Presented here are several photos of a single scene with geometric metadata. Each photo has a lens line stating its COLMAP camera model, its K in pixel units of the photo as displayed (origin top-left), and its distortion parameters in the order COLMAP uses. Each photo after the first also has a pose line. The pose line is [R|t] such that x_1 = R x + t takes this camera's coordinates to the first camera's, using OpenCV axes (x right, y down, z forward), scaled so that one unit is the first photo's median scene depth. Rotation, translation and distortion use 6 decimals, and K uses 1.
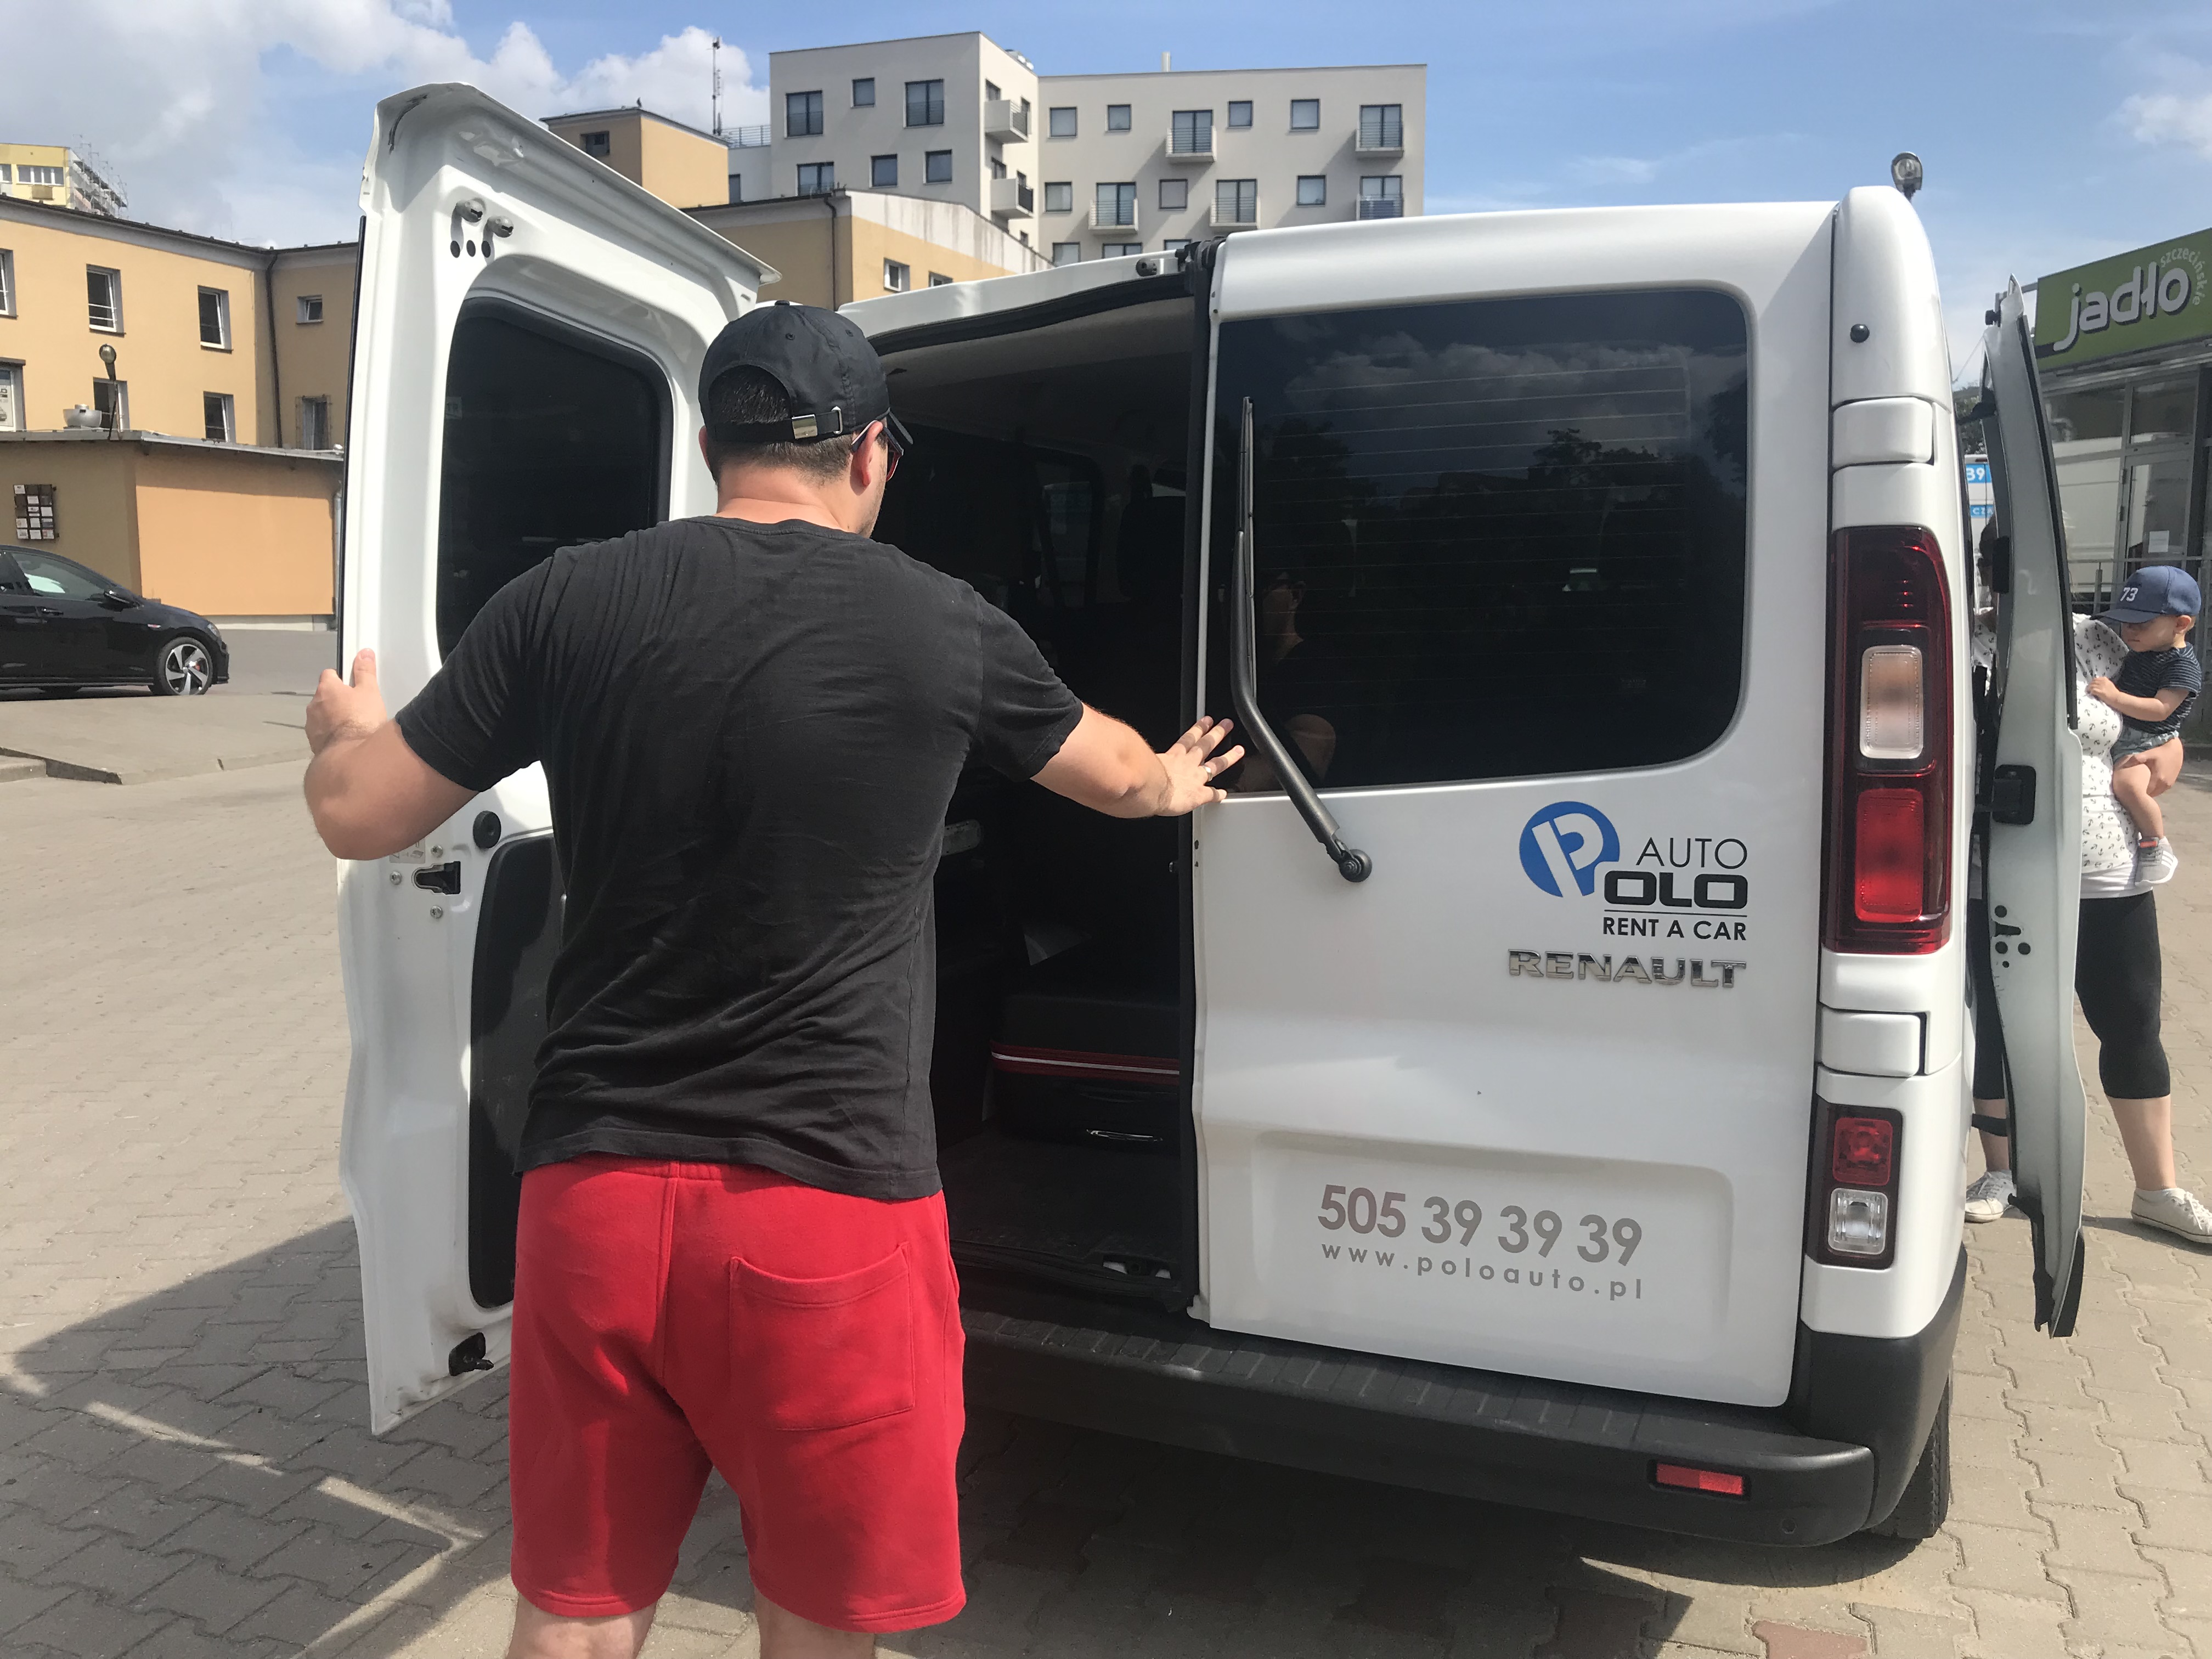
lens RADIAL K [[1870.8, 0, 1106.0], [0, 1870.8, 829.5], [0, 0, 1]] dist [0.008681, 0.007260]
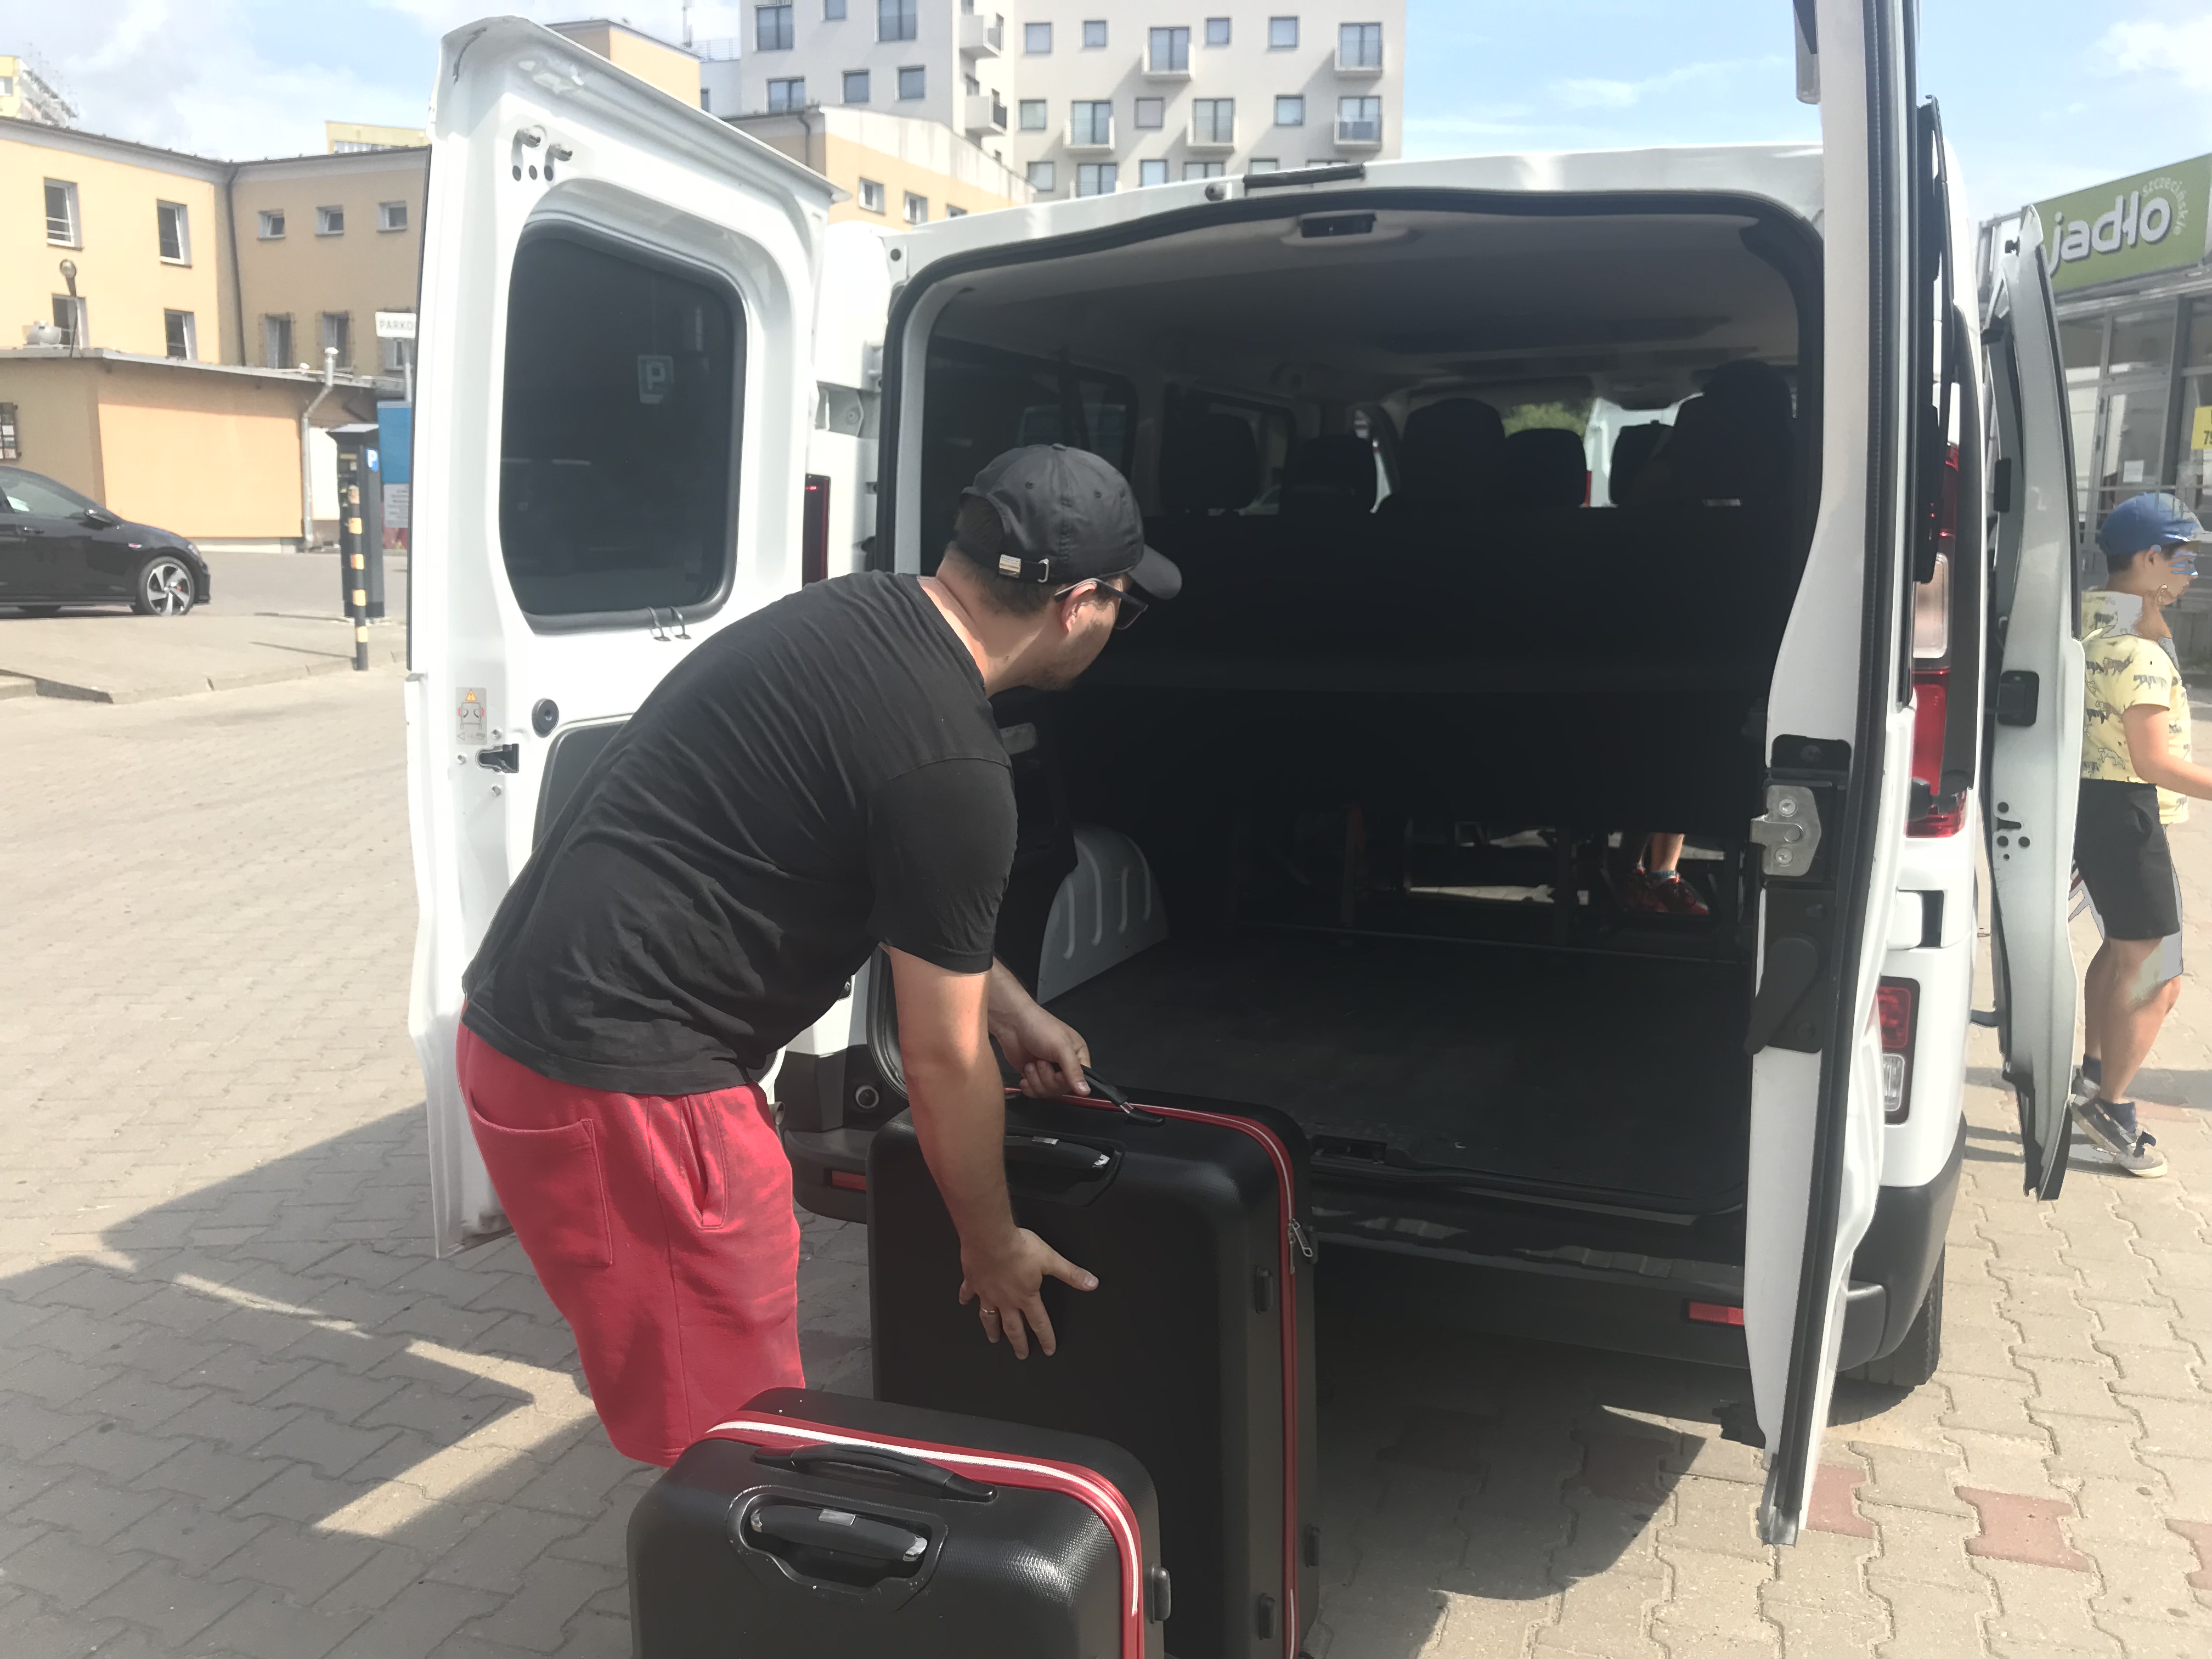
lens RADIAL K [[1874.8, 0, 1106.0], [0, 1874.8, 829.5], [0, 0, 1]] dist [0.015111, -0.010265]
pose [[0.999876, 0.002469, 0.015554, -0.003235], [-0.003053, 0.999286, 0.037653, 0.001137], [-0.015450, -0.037696, 0.999170, -0.004125]]
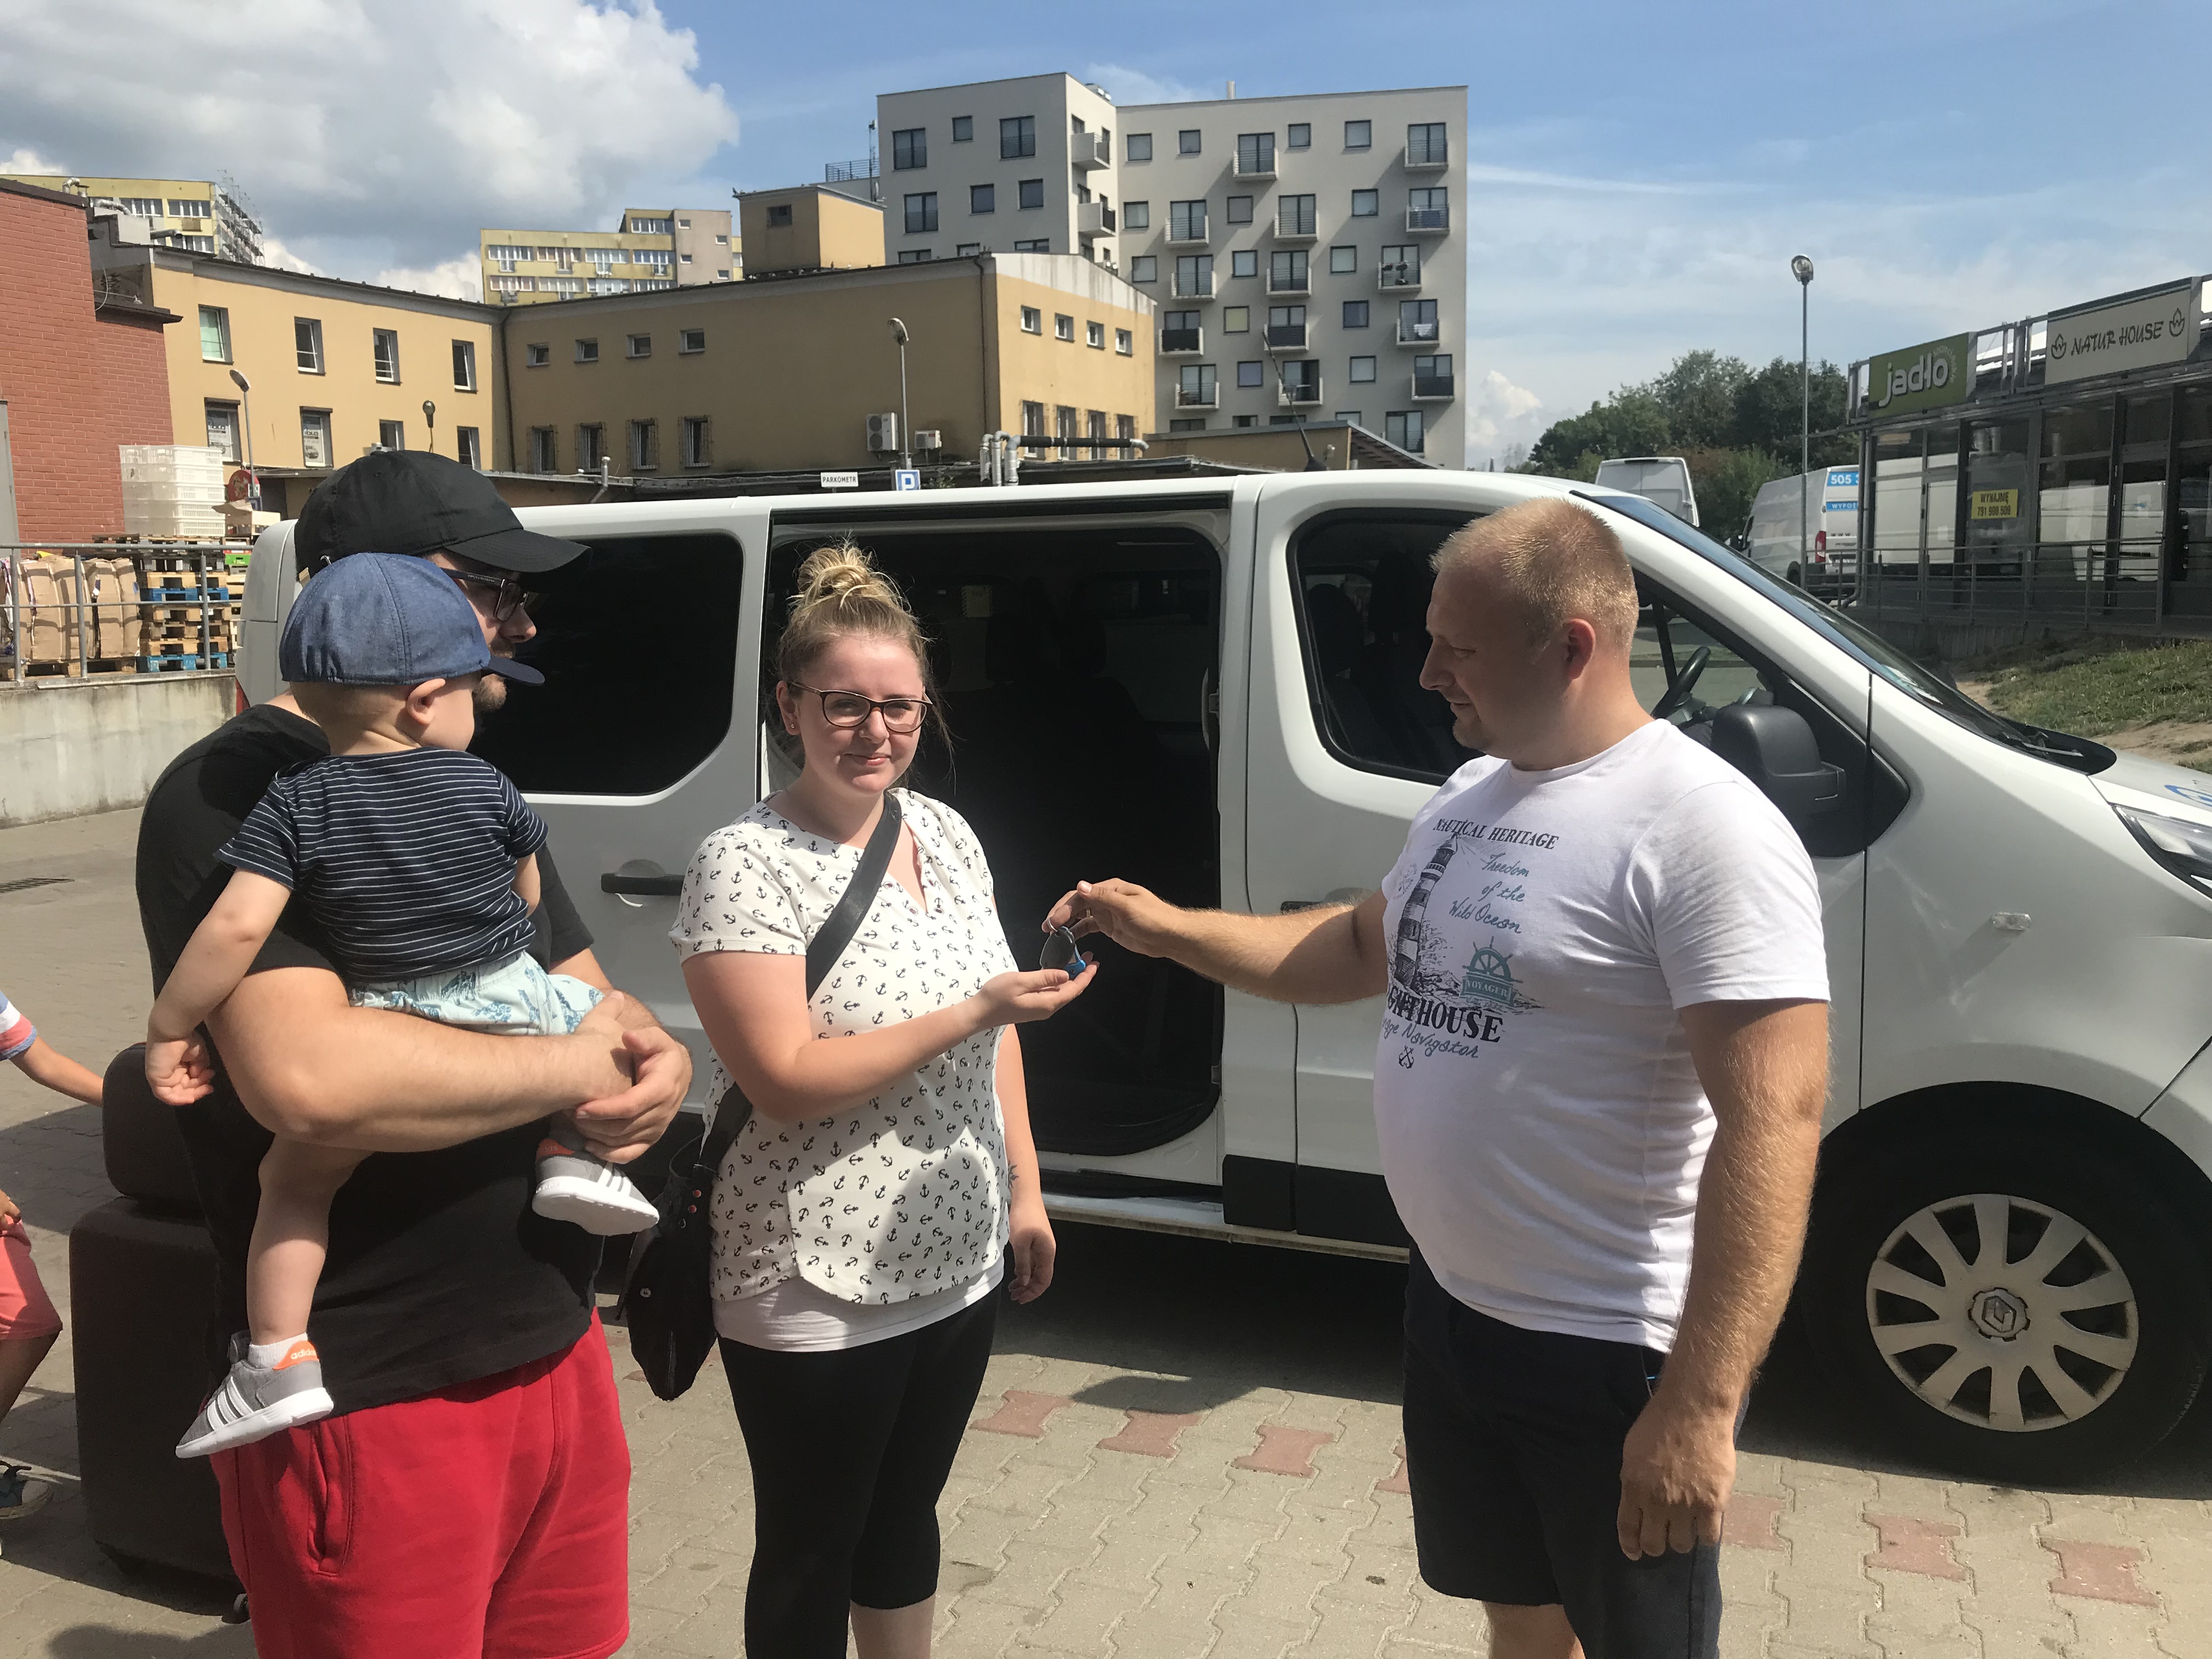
lens RADIAL K [[1870.8, 0, 1106.0], [0, 1870.8, 829.5], [0, 0, 1]] dist [0.008681, 0.007260]
pose [[0.999322, -0.019987, -0.030920, -0.037317], [0.020407, 0.999703, 0.013311, 0.025798], [0.030645, -0.013933, 0.999433, -0.264235]]
